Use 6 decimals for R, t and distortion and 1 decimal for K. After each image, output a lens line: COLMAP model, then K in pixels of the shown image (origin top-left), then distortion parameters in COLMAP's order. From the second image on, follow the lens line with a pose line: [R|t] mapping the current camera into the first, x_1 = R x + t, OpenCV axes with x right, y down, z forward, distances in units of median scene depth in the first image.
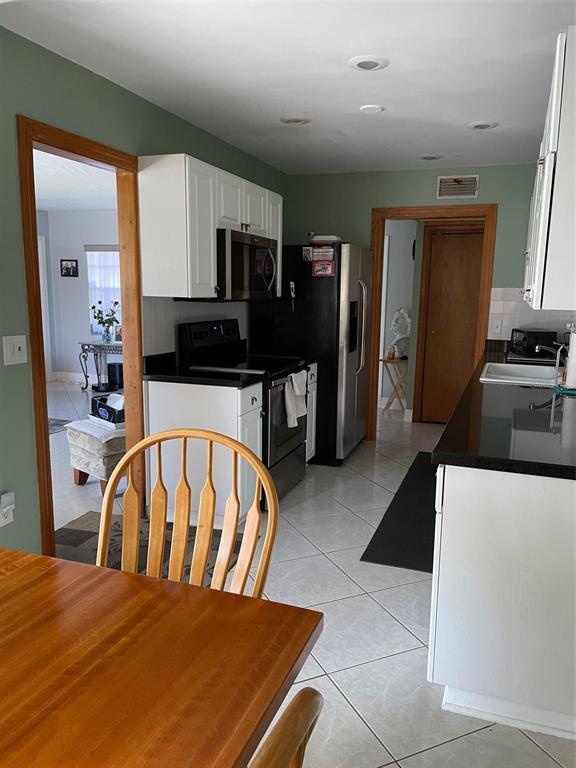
lens RADIAL K [[583.7, 0, 288.9], [0, 583.7, 390.2], [0, 0, 1]] dist [0.029353, -0.045540]
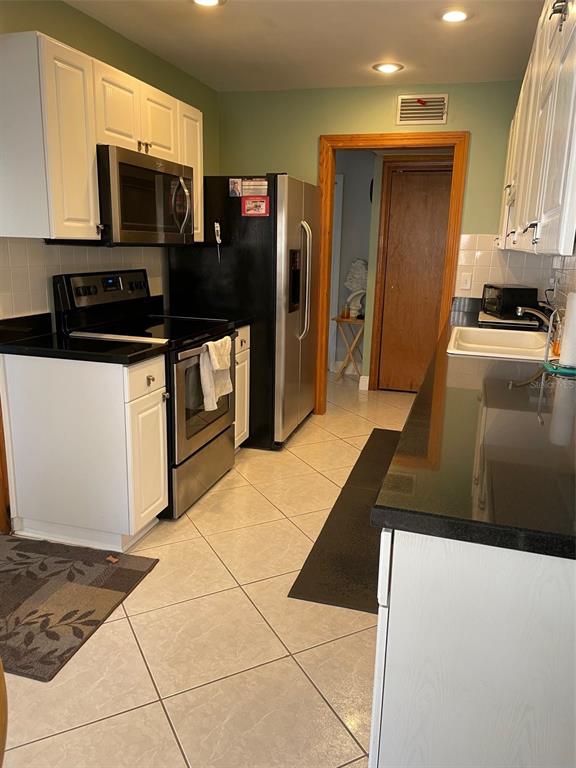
lens RADIAL K [[583.7, 0, 291.6], [0, 583.7, 380.8], [0, 0, 1]] dist [0.029353, -0.045540]
pose [[0.997887, -0.005029, 0.064786, 0.059688], [0.000973, 0.998045, 0.062499, -0.023370], [-0.064974, -0.062303, 0.995940, 0.203862]]
